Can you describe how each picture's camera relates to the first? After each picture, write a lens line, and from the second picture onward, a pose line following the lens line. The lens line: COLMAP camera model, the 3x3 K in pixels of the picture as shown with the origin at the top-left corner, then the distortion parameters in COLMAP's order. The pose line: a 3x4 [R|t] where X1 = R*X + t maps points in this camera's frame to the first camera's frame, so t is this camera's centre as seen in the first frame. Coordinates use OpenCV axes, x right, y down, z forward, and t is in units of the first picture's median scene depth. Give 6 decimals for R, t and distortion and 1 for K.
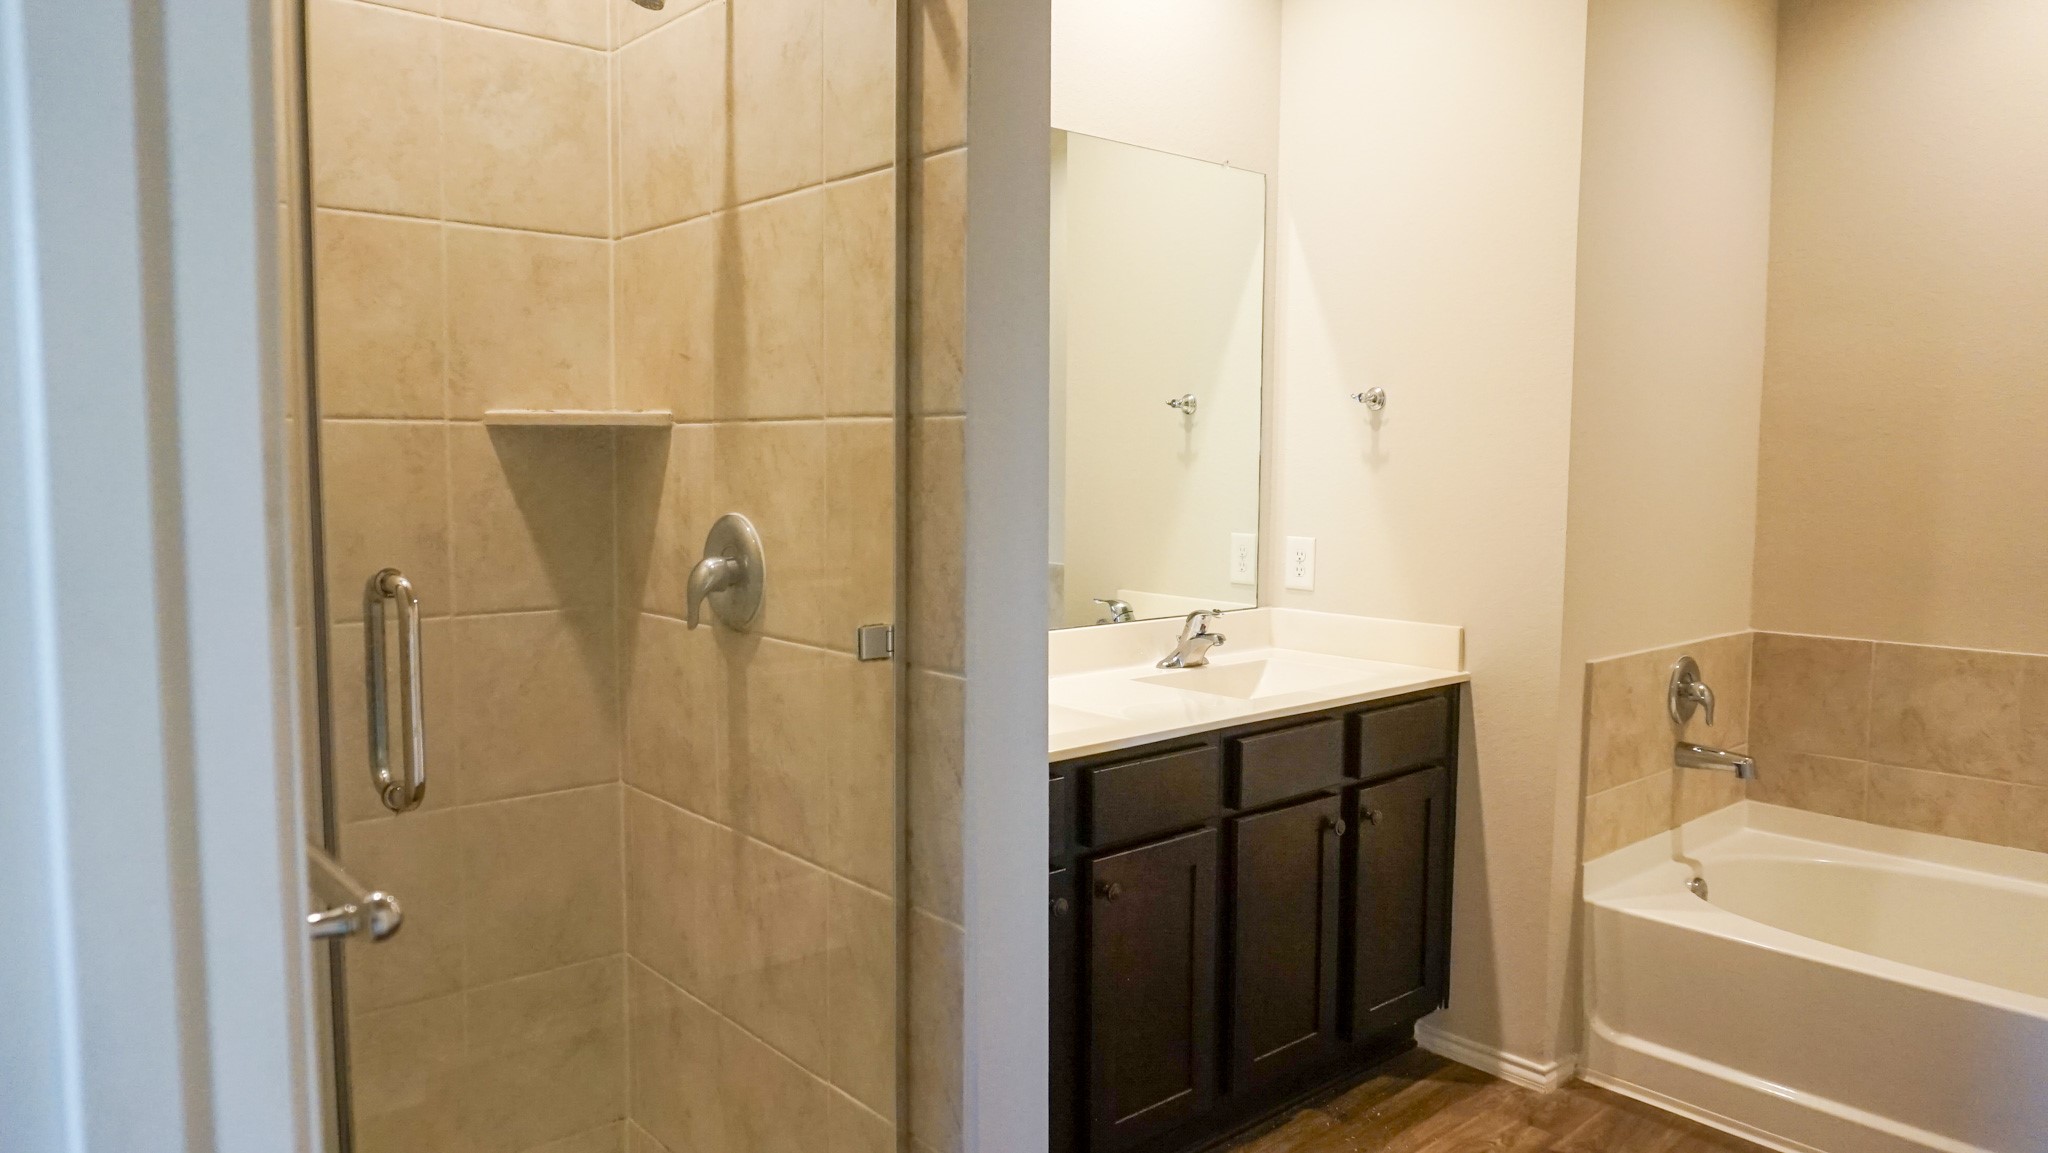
lens RADIAL K [[1369.3, 0, 1024.5], [0, 1369.3, 578.1], [0, 0, 1]] dist [-0.027611, 0.023702]
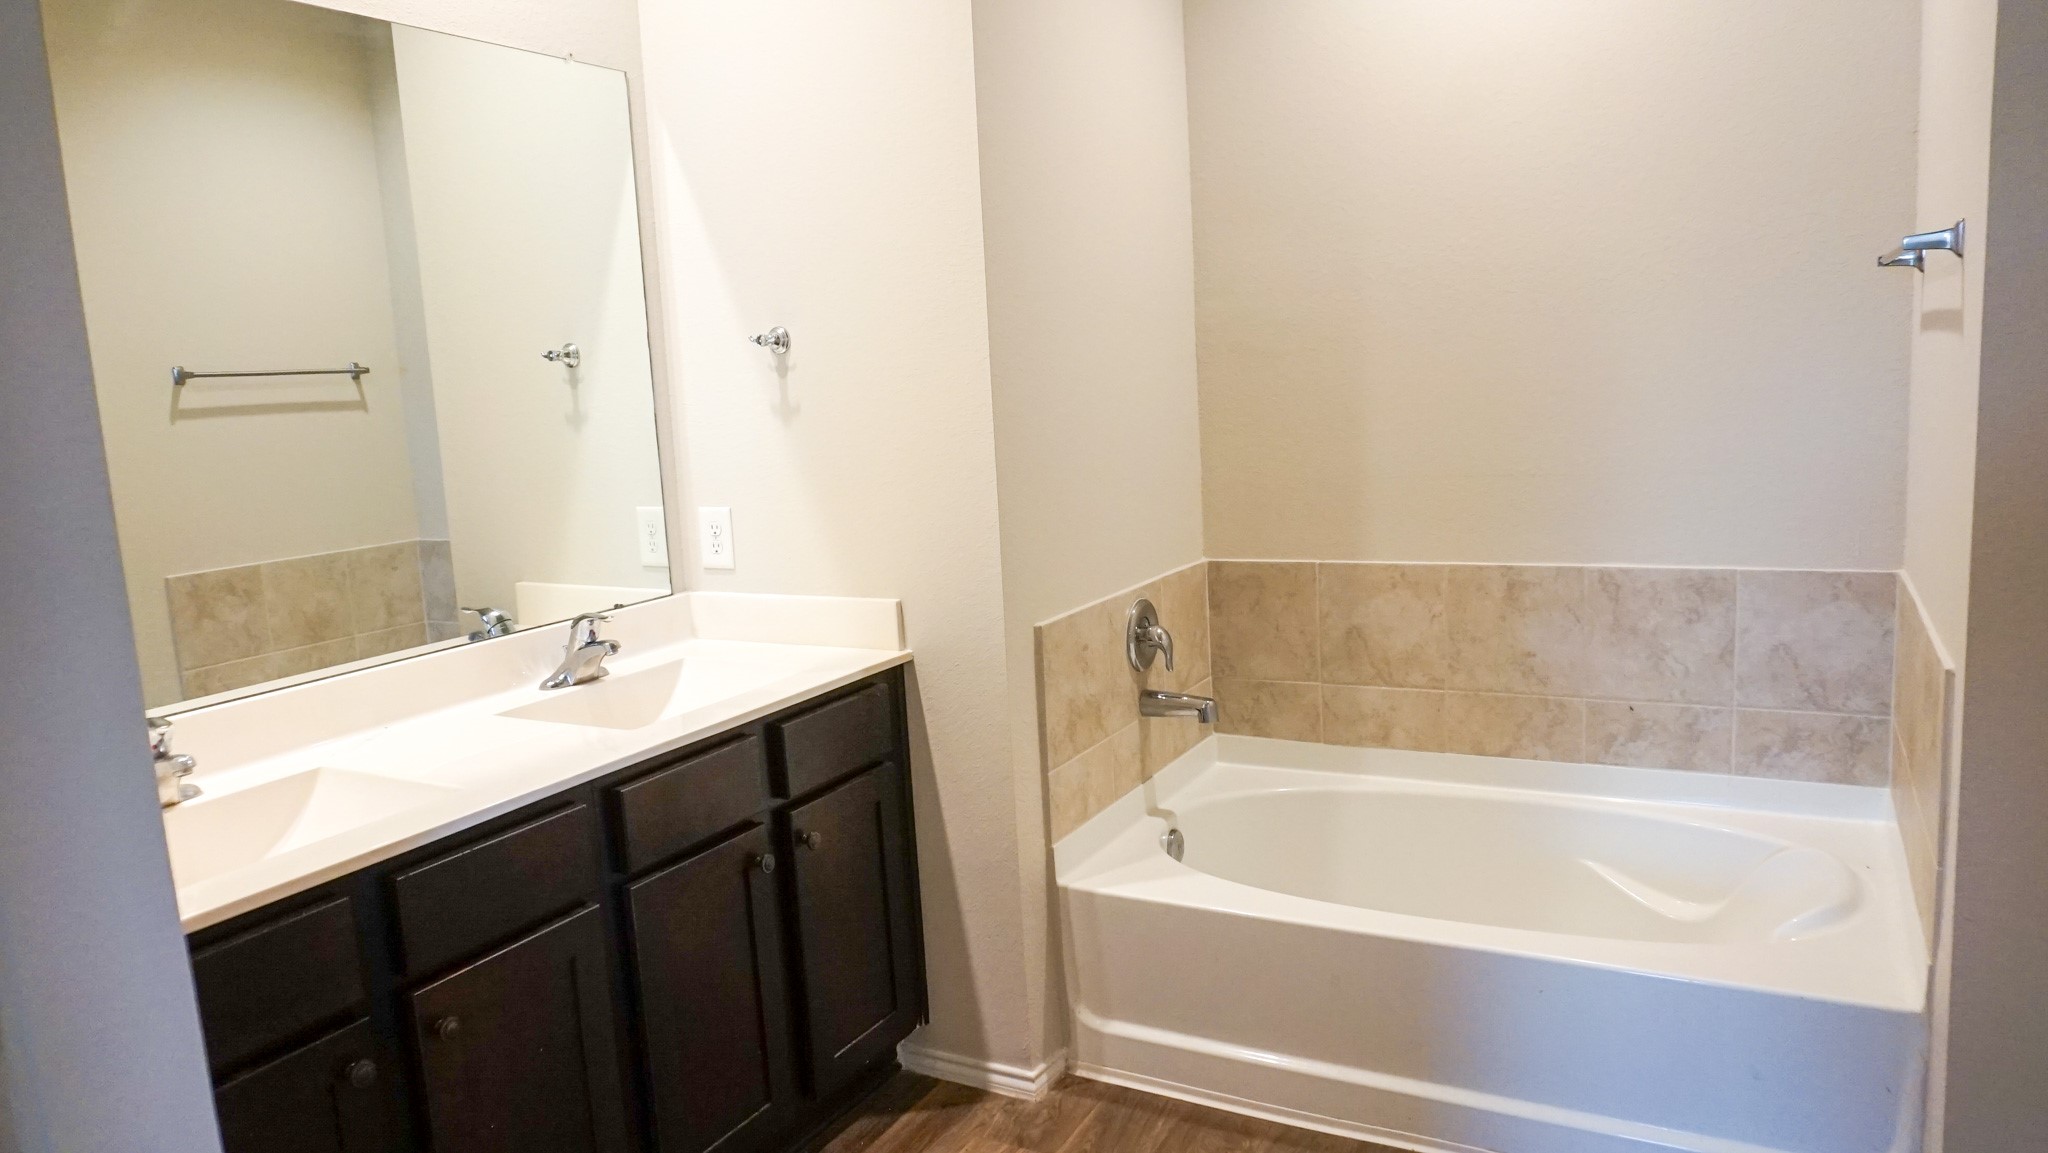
lens RADIAL K [[1369.3, 0, 1023.4], [0, 1369.3, 570.8], [0, 0, 1]] dist [-0.027611, 0.023702]
pose [[0.938914, -0.105457, 0.327597, 0.107526], [0.089323, 0.993947, 0.063957, -0.030013], [-0.332358, -0.030788, 0.942651, 0.147365]]
